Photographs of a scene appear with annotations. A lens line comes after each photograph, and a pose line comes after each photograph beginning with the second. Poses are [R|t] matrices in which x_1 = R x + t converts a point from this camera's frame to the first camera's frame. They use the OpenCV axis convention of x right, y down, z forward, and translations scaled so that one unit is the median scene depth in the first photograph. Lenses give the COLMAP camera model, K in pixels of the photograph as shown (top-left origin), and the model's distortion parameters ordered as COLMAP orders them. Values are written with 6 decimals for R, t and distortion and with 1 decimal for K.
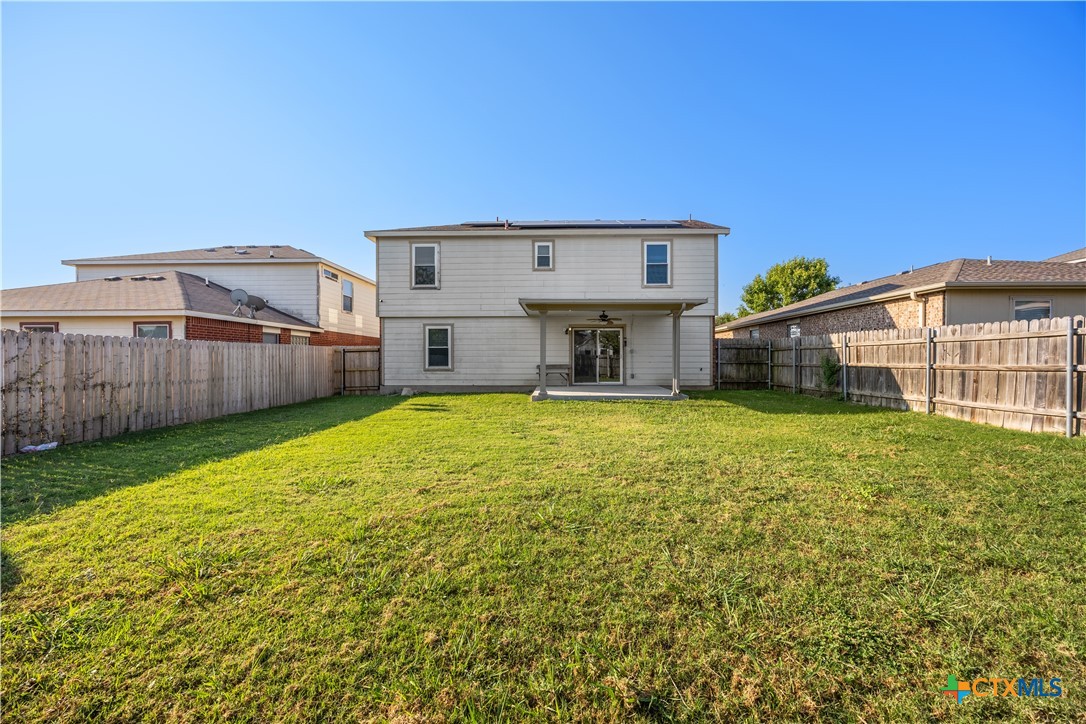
lens RADIAL K [[415.9, 0, 579.0], [0, 415.9, 362.2], [0, 0, 1]] dist [-0.000085, 0.000147]
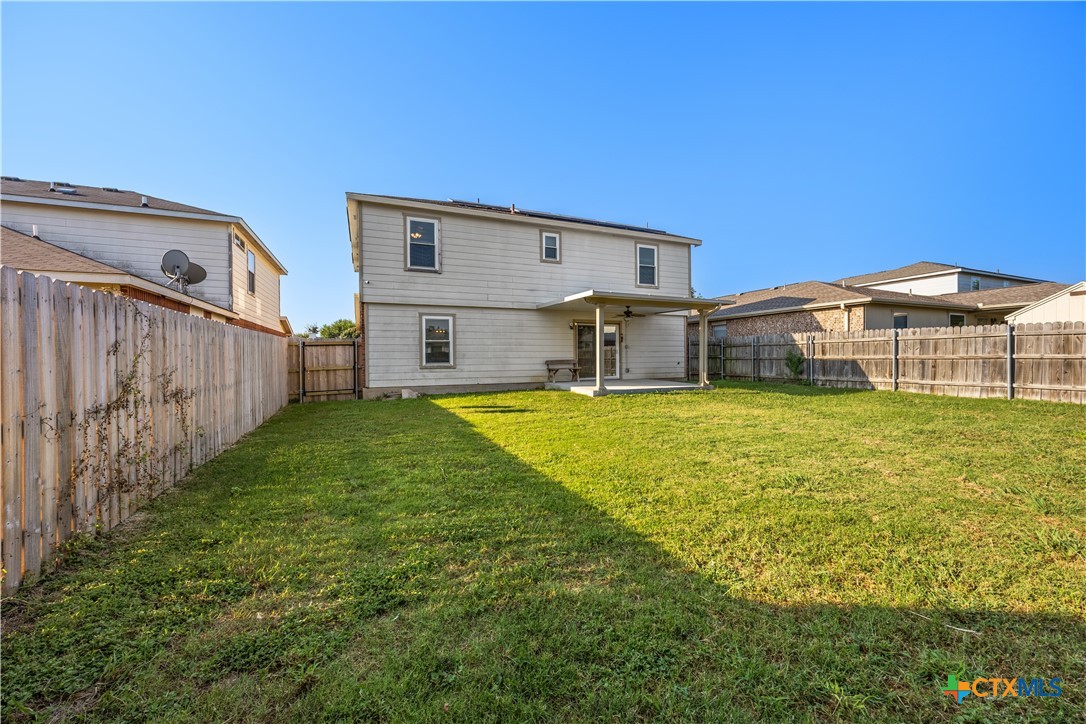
lens RADIAL K [[415.9, 0, 547.3], [0, 415.9, 360.8], [0, 0, 1]] dist [-0.000085, 0.000147]
pose [[0.909248, -0.008584, 0.416167, -0.498138], [0.008648, 0.999961, 0.001730, 0.005758], [-0.416166, 0.002026, 0.909286, 0.128073]]
